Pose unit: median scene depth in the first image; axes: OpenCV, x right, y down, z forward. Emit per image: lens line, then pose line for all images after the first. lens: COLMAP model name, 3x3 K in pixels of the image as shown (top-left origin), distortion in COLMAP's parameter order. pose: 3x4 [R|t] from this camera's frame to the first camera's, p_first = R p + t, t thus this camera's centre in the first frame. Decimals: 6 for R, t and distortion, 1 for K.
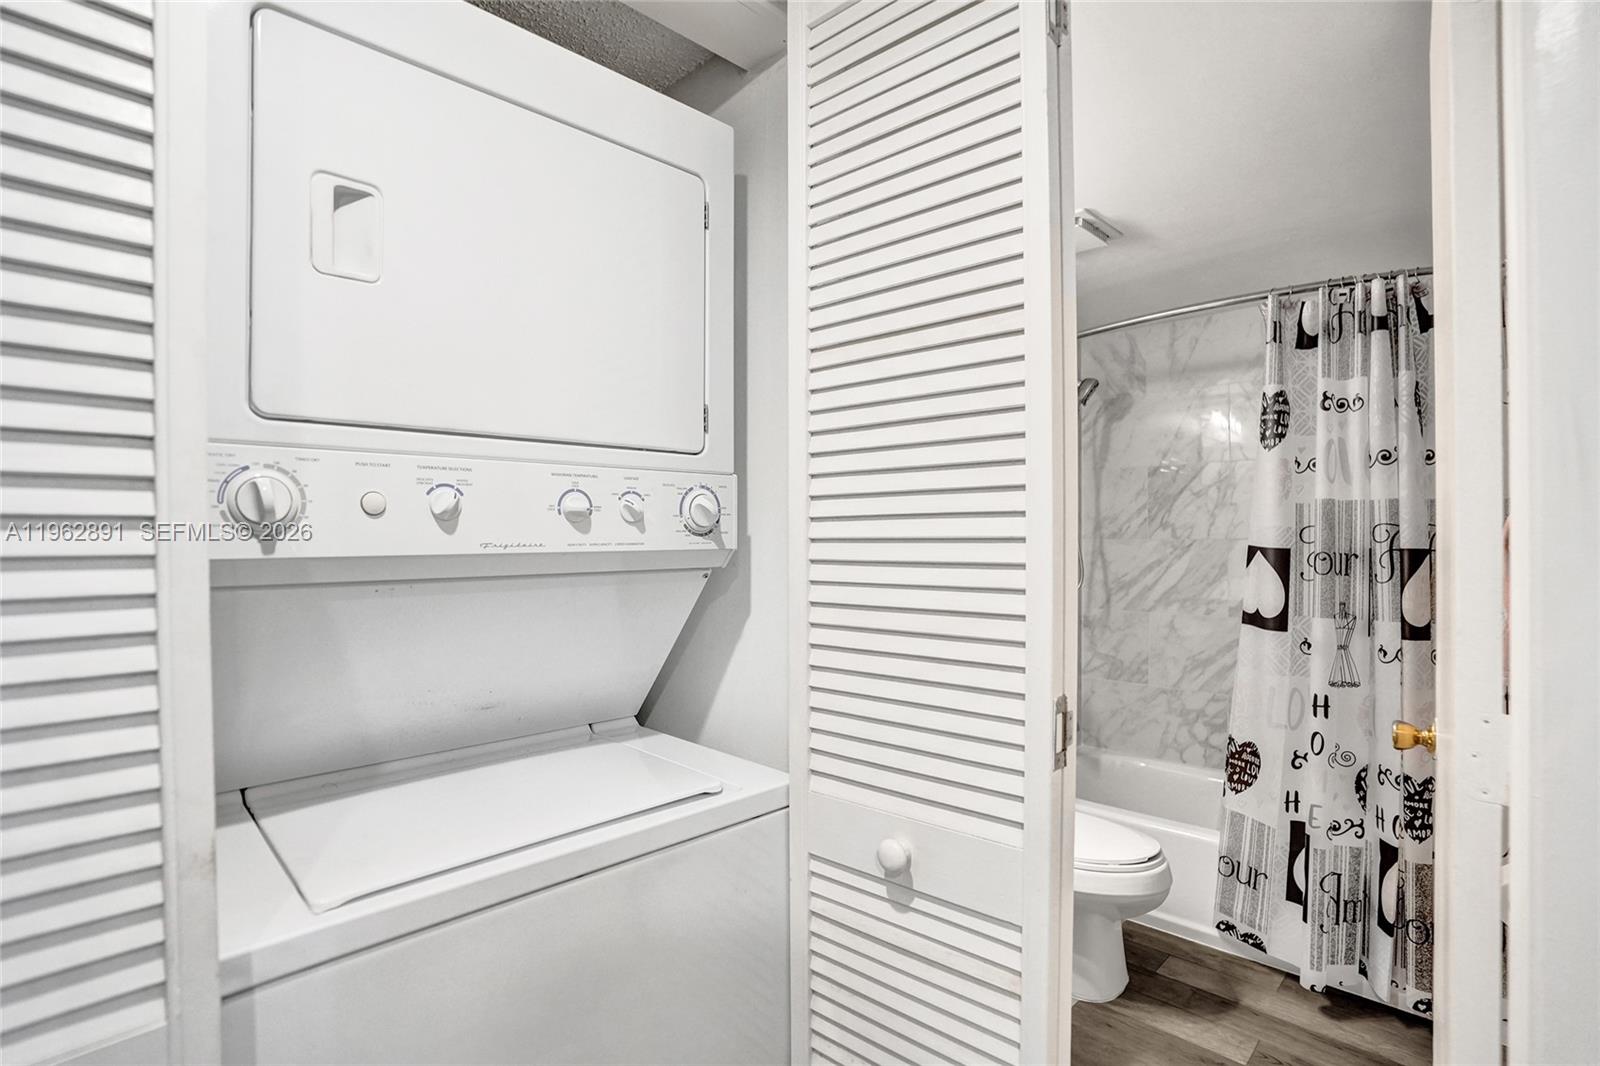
lens RADIAL K [[794.4, 0, 793.6], [0, 794.4, 537.0], [0, 0, 1]] dist [-0.069657, 0.022817]
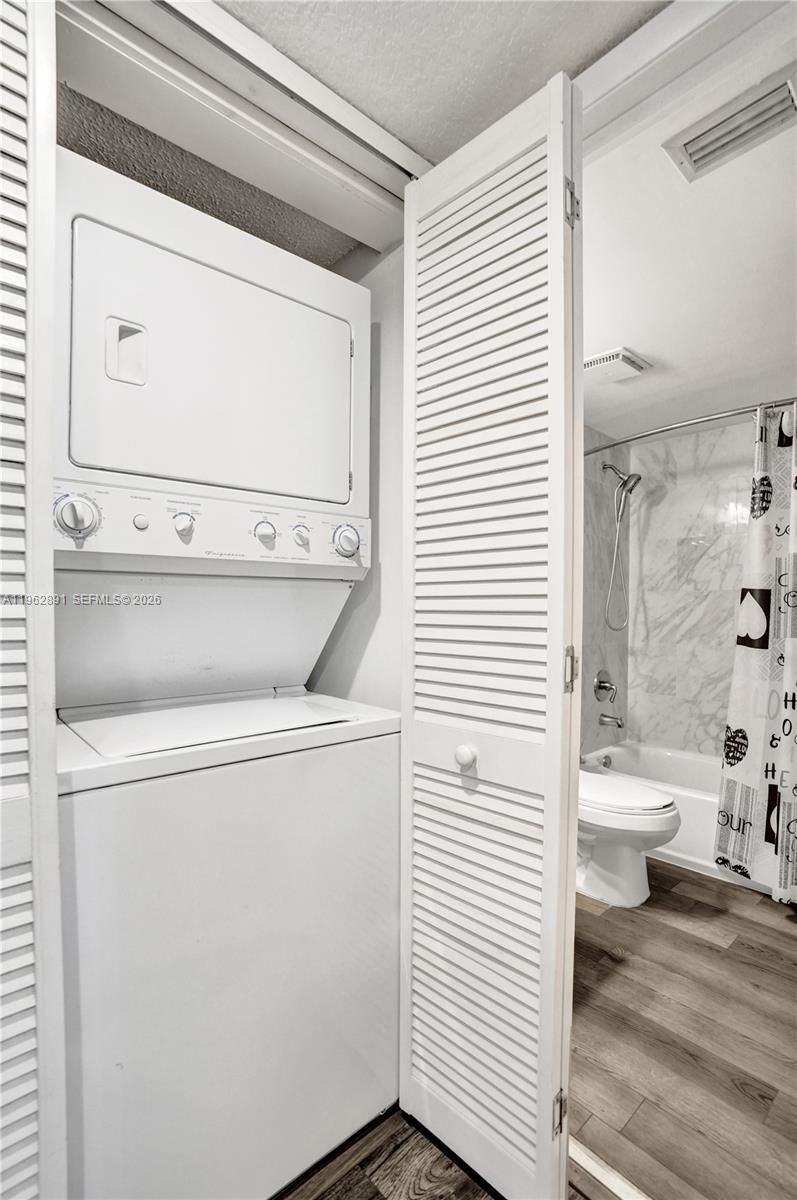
lens RADIAL K [[595.4, 0, 397.8], [0, 595.4, 620.7], [0, 0, 1]] dist [-0.073195, 0.025493]
pose [[0.998331, 0.010119, -0.056859, 0.029377], [-0.009245, 0.999835, 0.015616, 0.062165], [0.057007, -0.015064, 0.998260, -0.085345]]
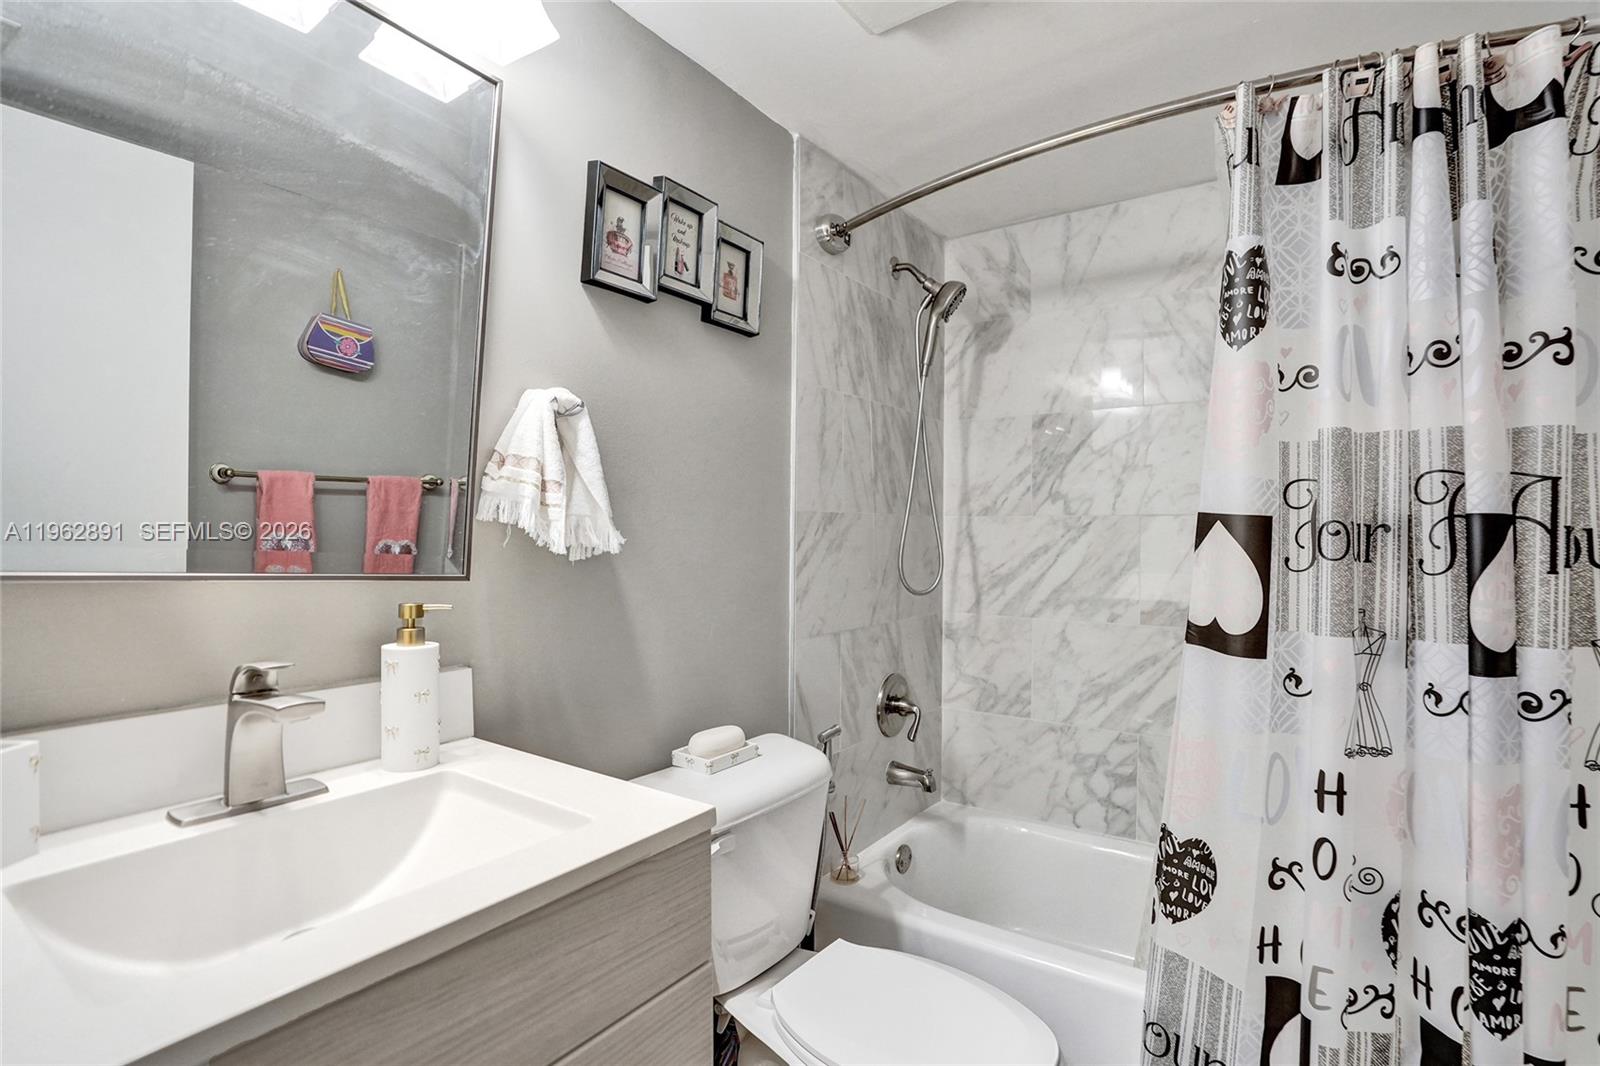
lens RADIAL K [[739.1, 0, 827.3], [0, 739.1, 534.3], [0, 0, 1]] dist [-0.064890, 0.019547]
pose [[0.986008, 0.009659, 0.166416, 0.223483], [-0.009151, 0.999951, -0.003820, 0.034088], [-0.166445, 0.002243, 0.986048, 0.527677]]
